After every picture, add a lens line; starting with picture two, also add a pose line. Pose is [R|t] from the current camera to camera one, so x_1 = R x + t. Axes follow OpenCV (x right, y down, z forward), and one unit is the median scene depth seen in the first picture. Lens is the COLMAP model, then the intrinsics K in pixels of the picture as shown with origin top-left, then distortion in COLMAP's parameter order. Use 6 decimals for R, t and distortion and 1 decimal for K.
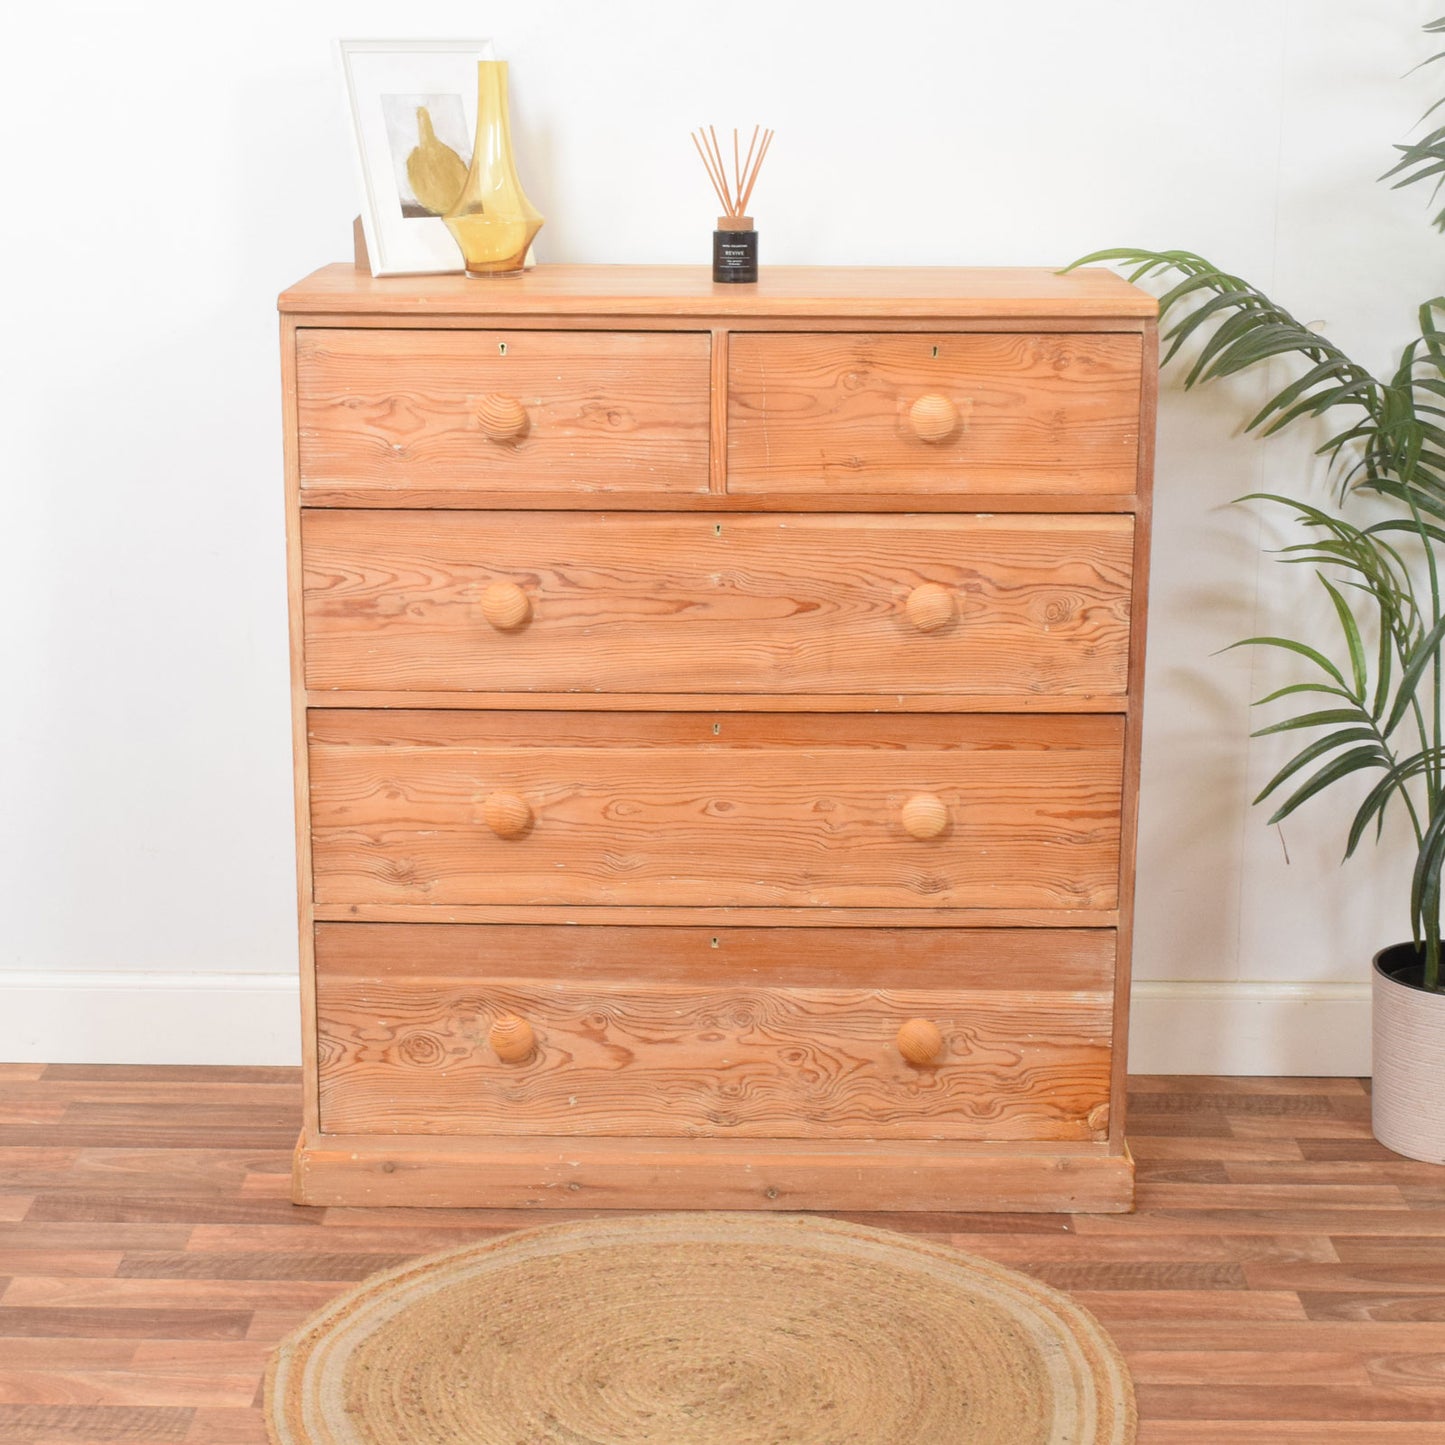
lens RADIAL K [[2749.5, 0, 722.5], [0, 2749.5, 722.5], [0, 0, 1]] dist [-0.011413, 0.021443]
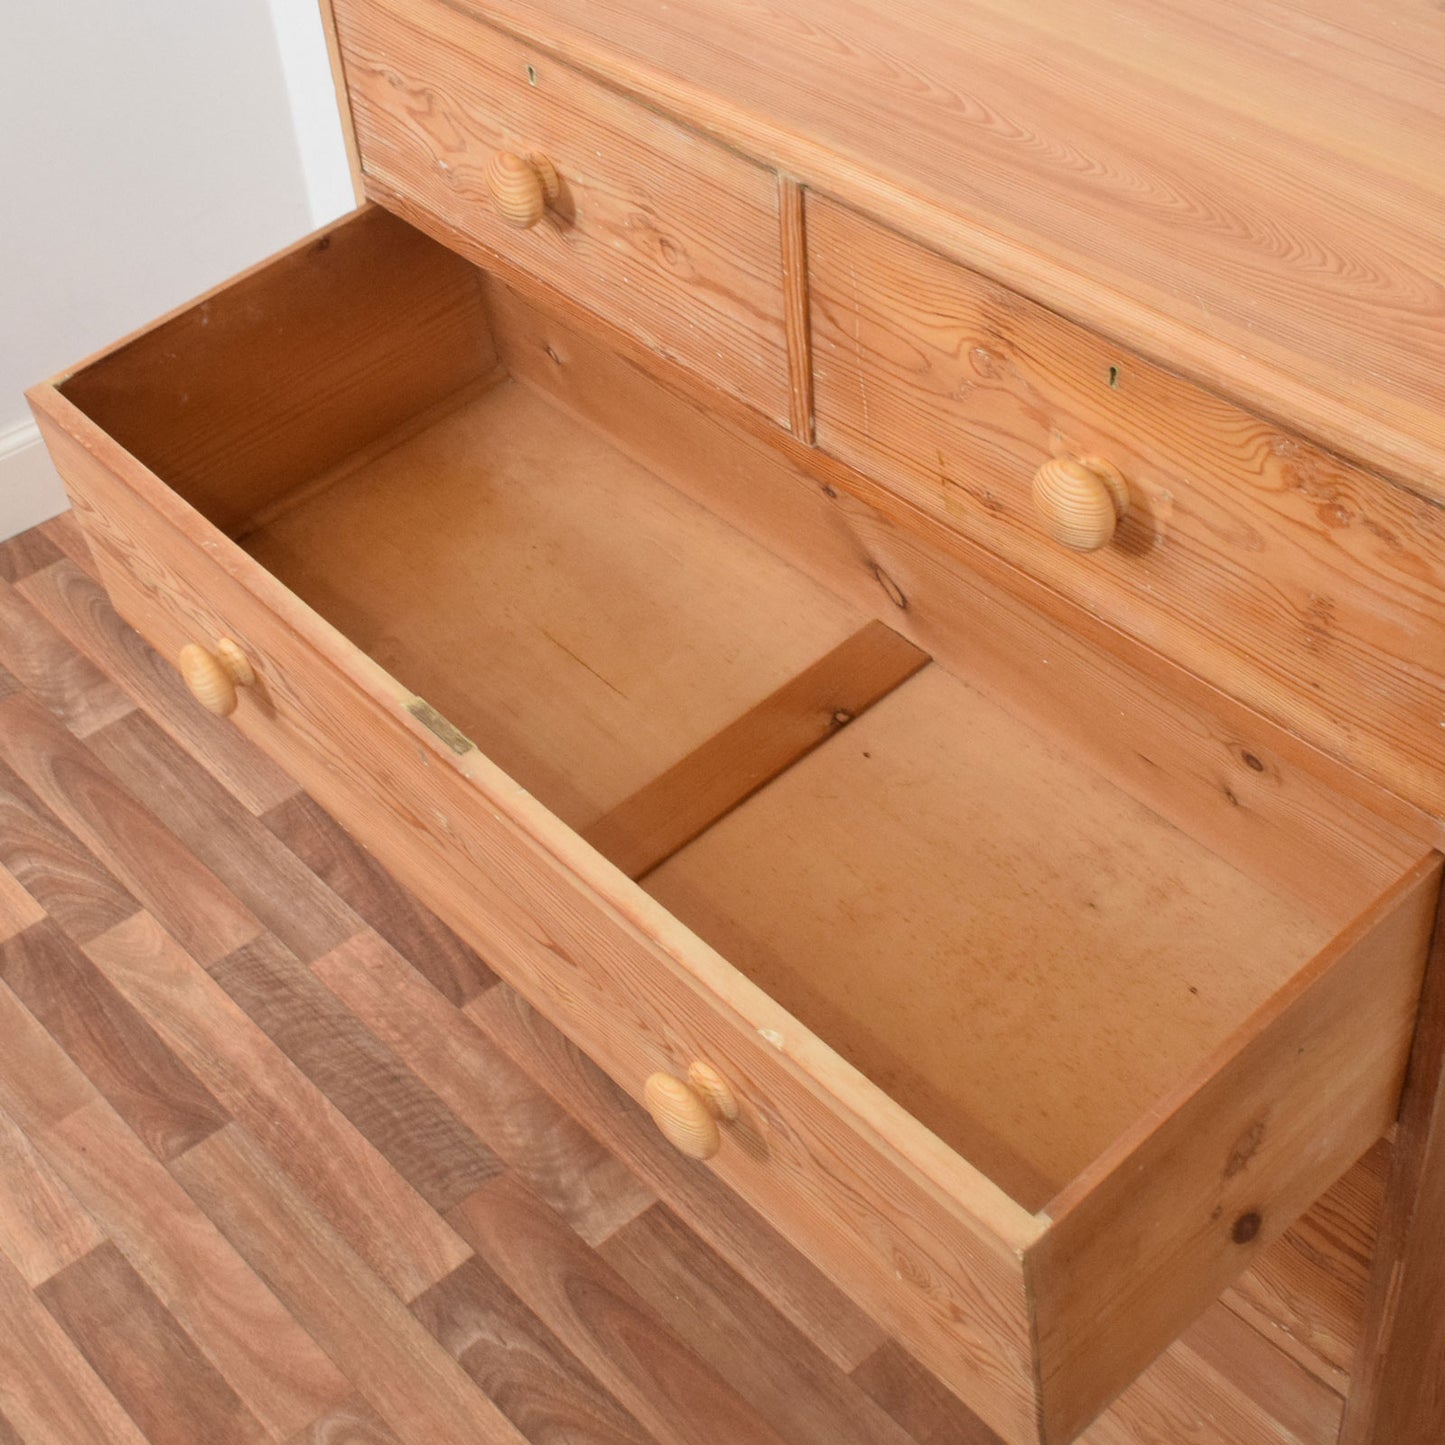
lens RADIAL K [[2370.2, 0, 799.0], [0, 2370.2, 565.3], [0, 0, 1]] dist [-0.021746, 0.010525]
pose [[0.681315, 0.433777, -0.589616, 0.275765], [-0.130648, 0.864625, 0.485133, -0.280148], [0.720237, -0.253496, 0.645755, 0.673073]]
